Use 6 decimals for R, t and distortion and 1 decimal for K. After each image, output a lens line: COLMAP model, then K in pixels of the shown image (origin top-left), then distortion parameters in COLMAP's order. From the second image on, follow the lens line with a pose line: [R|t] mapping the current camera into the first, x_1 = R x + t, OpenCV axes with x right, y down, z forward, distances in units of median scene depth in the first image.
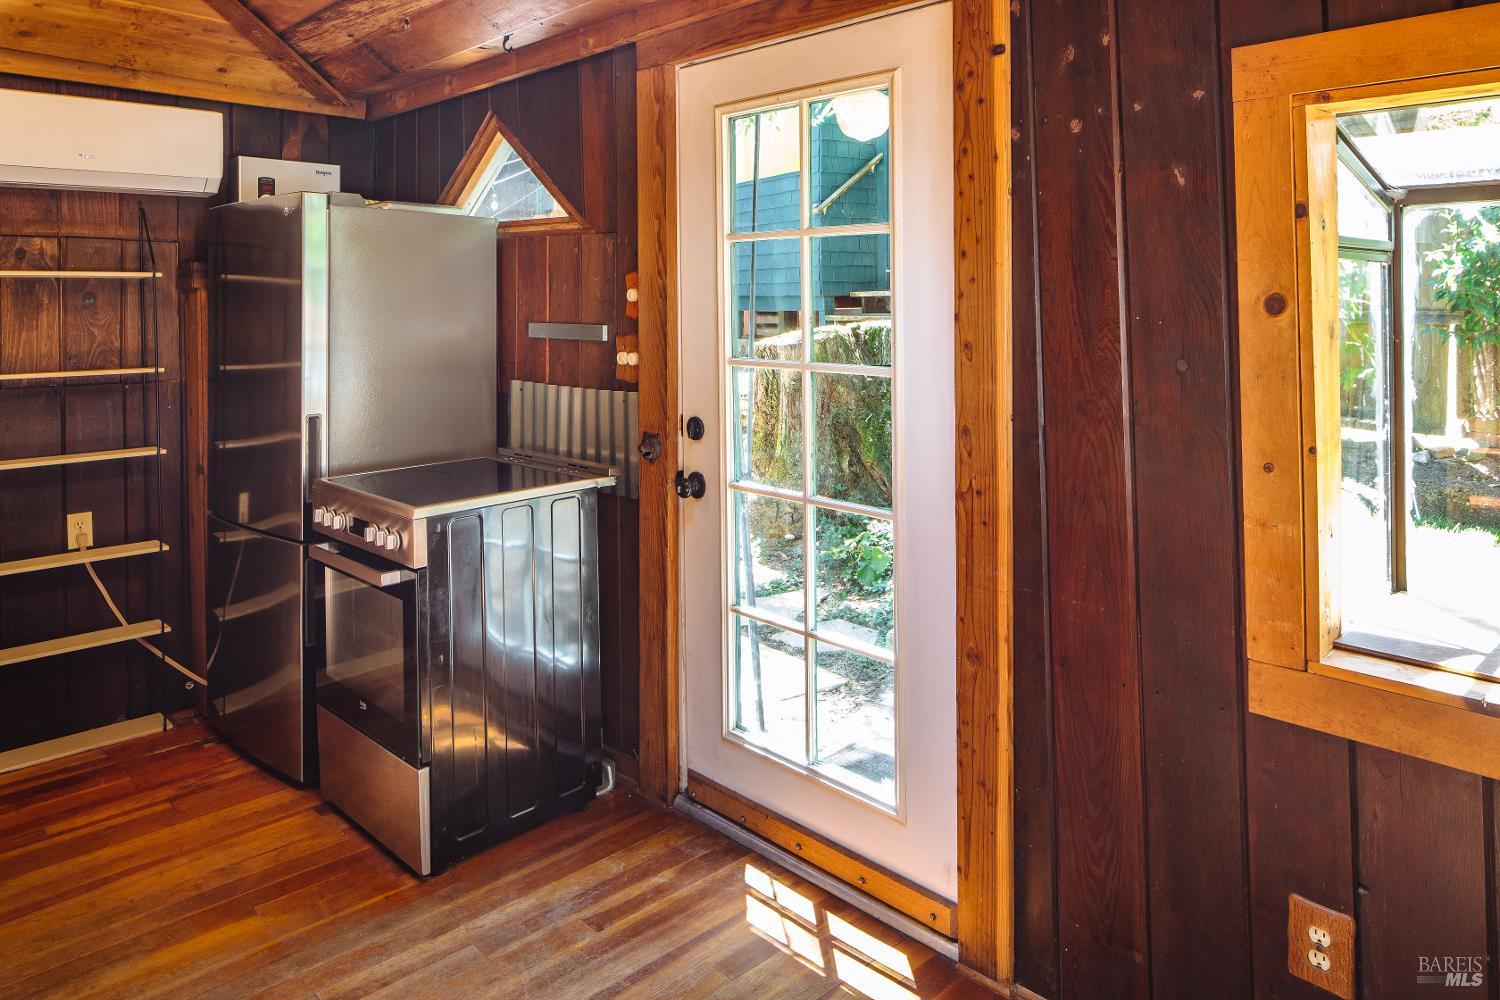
lens RADIAL K [[1019.5, 0, 753.7], [0, 1019.5, 309.7], [0, 0, 1]] dist [-0.000243, 0.000651]
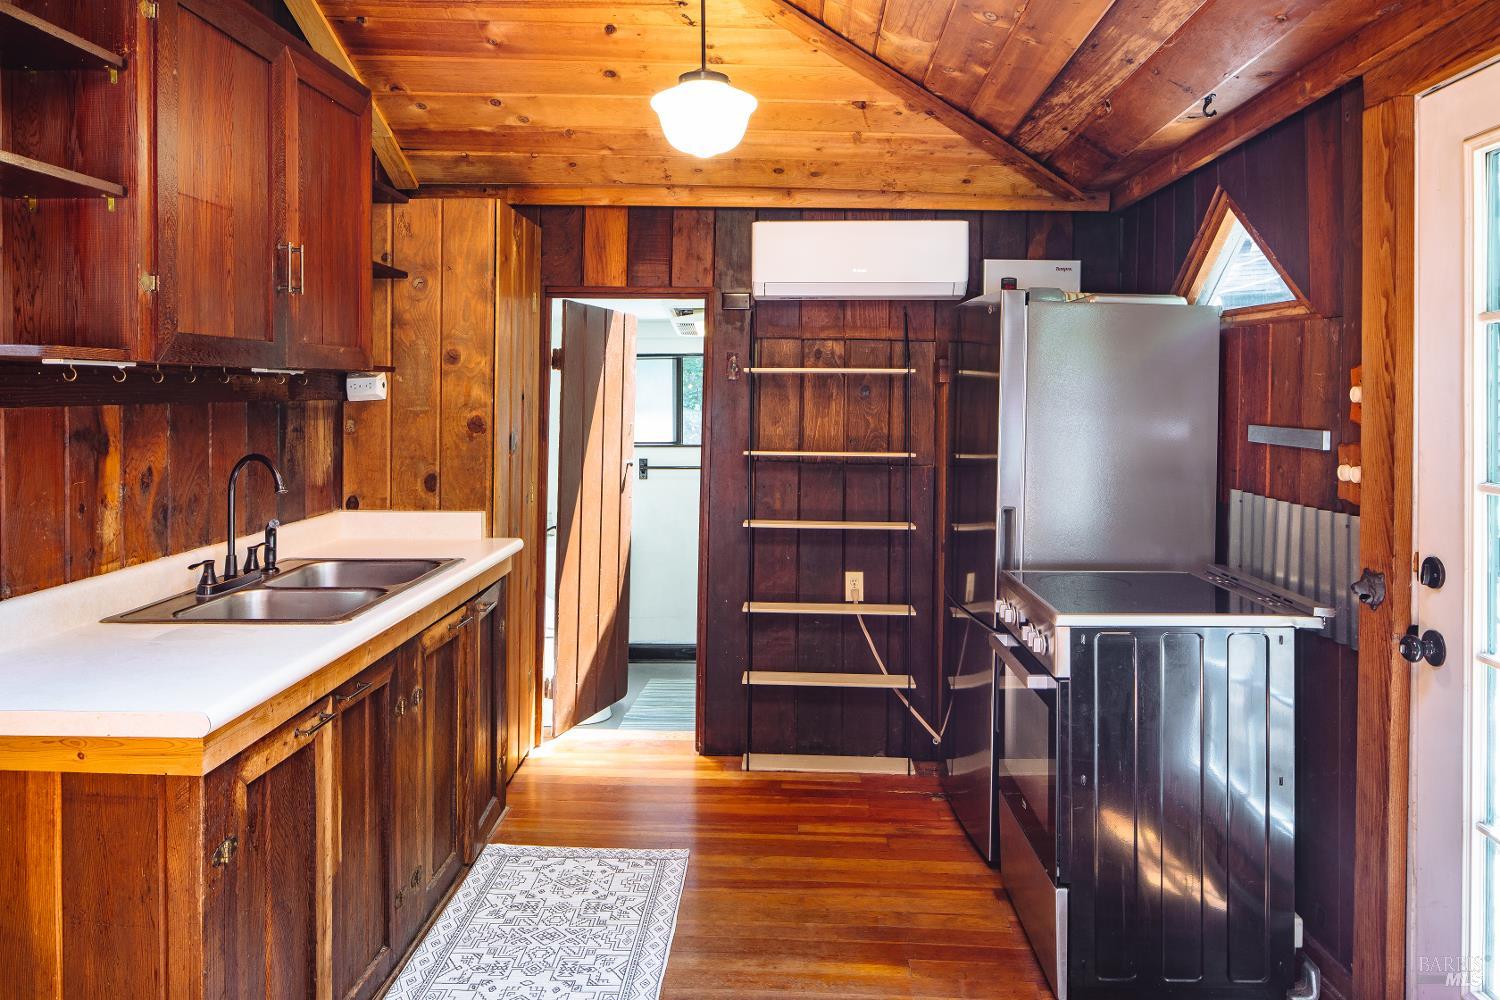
lens RADIAL K [[1021.0, 0, 747.6], [0, 1021.0, 403.5], [0, 0, 1]] dist [-0.004974, 0.000831]
pose [[0.685806, 0.020196, -0.727504, 0.118544], [-0.021381, 0.999743, 0.007598, -0.002848], [0.727470, 0.010344, 0.686061, 0.096430]]
